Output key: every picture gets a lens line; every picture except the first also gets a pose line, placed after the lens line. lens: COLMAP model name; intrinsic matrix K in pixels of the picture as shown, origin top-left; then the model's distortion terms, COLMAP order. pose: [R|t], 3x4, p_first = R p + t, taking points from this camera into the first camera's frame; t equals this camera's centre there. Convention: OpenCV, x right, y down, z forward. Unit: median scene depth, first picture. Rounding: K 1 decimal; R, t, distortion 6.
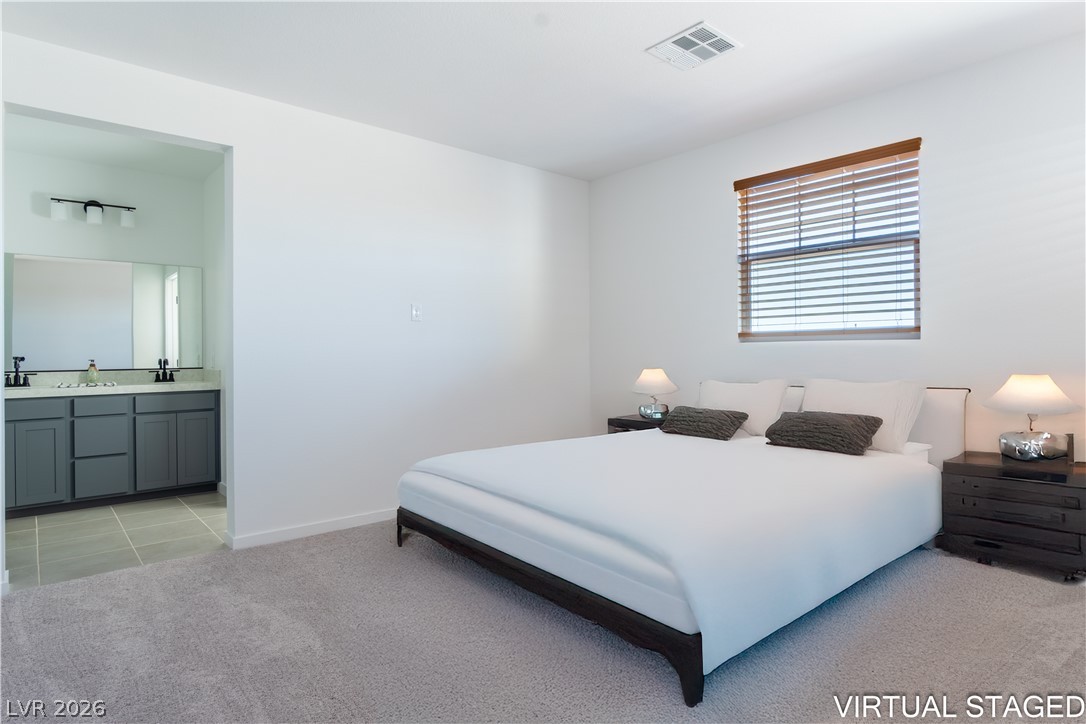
lens RADIAL K [[597.8, 0, 541.7], [0, 597.8, 355.9], [0, 0, 1]] dist [-0.002549, -0.000866]
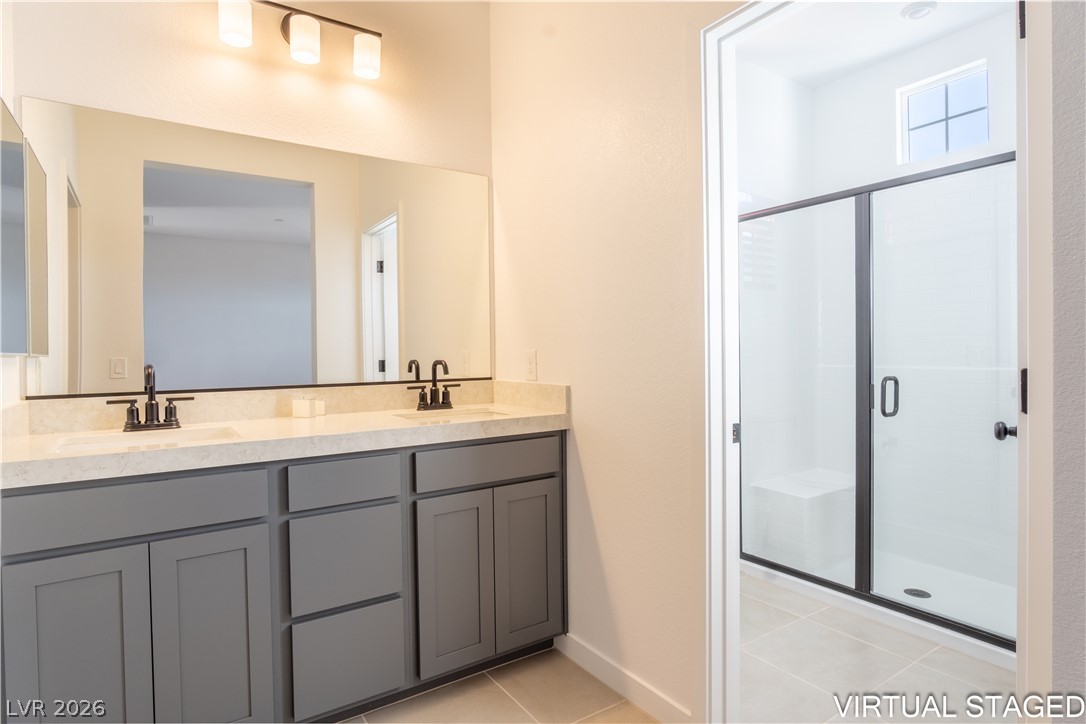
lens RADIAL K [[560.2, 0, 516.4], [0, 560.2, 361.6], [0, 0, 1]] dist [-0.031909, -0.000385]
pose [[0.991788, -0.005846, -0.127760, -0.570310], [0.007948, 0.999841, 0.015943, 0.001095], [0.127647, -0.016828, 0.991677, 0.642156]]
